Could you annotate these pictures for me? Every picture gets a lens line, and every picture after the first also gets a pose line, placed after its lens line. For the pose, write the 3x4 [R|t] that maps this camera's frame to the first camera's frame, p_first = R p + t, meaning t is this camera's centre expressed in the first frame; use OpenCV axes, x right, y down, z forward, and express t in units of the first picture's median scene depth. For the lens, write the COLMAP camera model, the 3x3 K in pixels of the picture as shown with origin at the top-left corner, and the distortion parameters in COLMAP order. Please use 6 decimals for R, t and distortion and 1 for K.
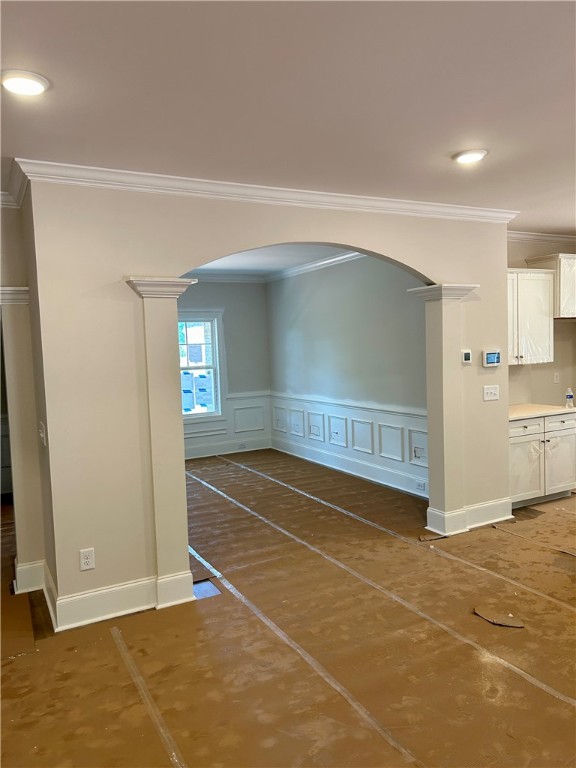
lens RADIAL K [[581.3, 0, 288.0], [0, 581.3, 384.0], [0, 0, 1]] dist [0.026445, -0.002749]
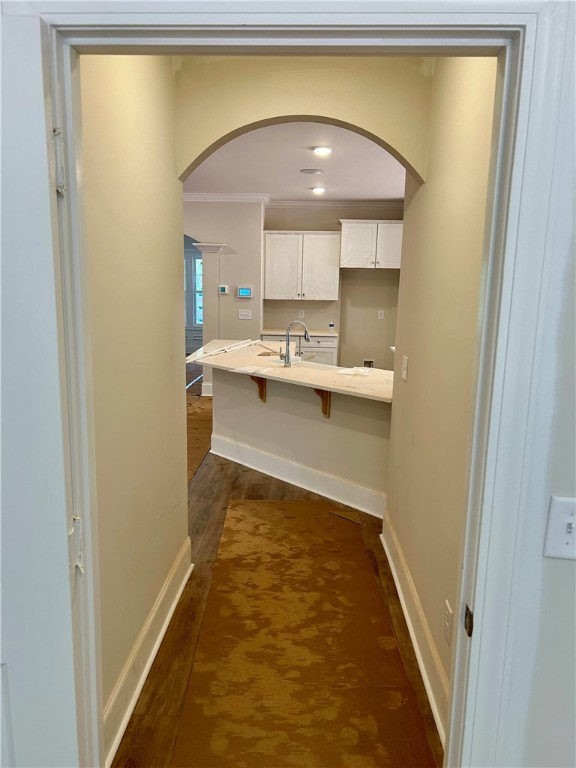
lens RADIAL K [[581.3, 0, 288.0], [0, 581.3, 384.0], [0, 0, 1]] dist [0.026445, -0.002749]
pose [[0.863968, 0.140098, -0.483665, 0.335399], [-0.085229, 0.987343, 0.133750, -0.005281], [0.496282, -0.074333, 0.864973, -0.082066]]
